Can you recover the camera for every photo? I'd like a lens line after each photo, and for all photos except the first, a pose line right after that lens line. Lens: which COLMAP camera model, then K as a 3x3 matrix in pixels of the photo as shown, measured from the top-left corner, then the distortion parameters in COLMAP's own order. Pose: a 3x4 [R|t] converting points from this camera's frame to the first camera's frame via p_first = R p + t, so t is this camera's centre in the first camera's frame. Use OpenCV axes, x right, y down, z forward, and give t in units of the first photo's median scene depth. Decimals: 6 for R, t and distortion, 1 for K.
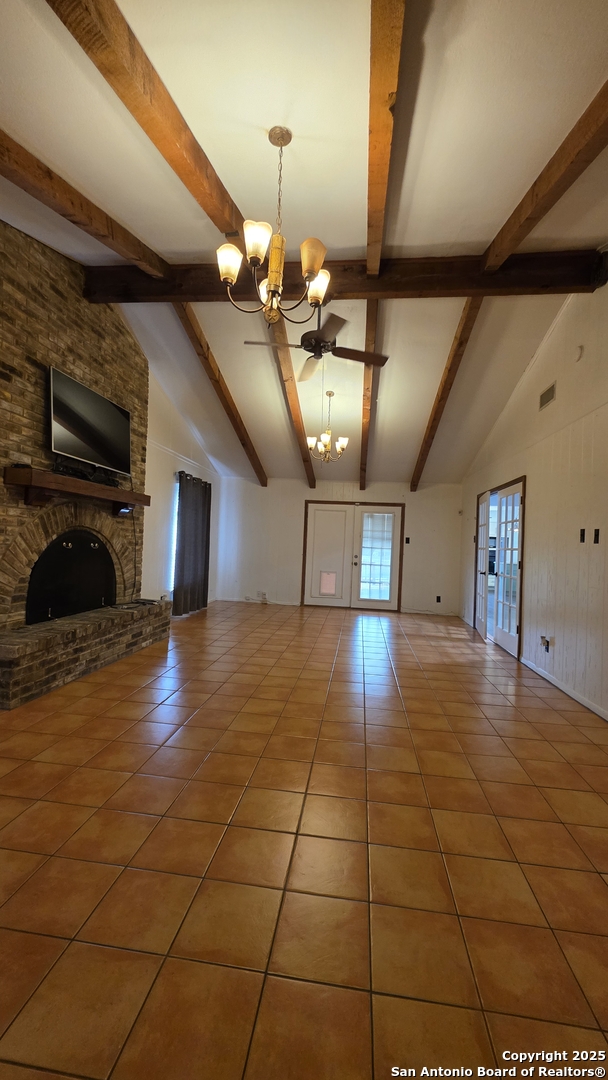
lens RADIAL K [[427.8, 0, 305.5], [0, 427.8, 545.7], [0, 0, 1]] dist [0.003867, 0.000232]
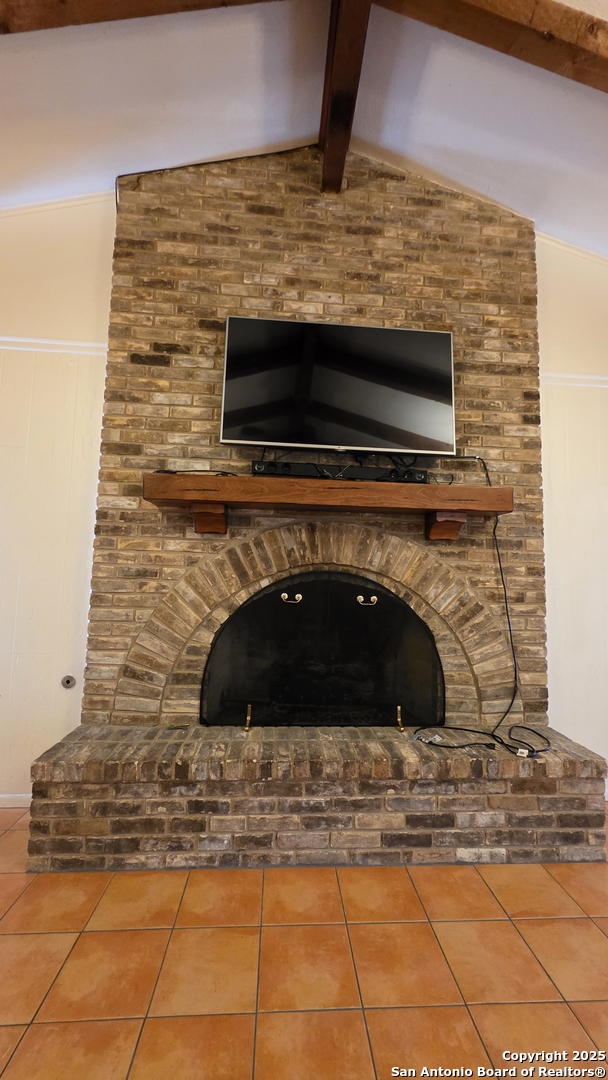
lens RADIAL K [[427.8, 0, 310.8], [0, 427.8, 546.1], [0, 0, 1]] dist [0.003867, 0.000232]
pose [[0.201065, -0.121836, -0.971972, 0.015118], [-0.021977, 0.991424, -0.128821, 0.004030], [0.979331, 0.047263, 0.196663, 0.913172]]
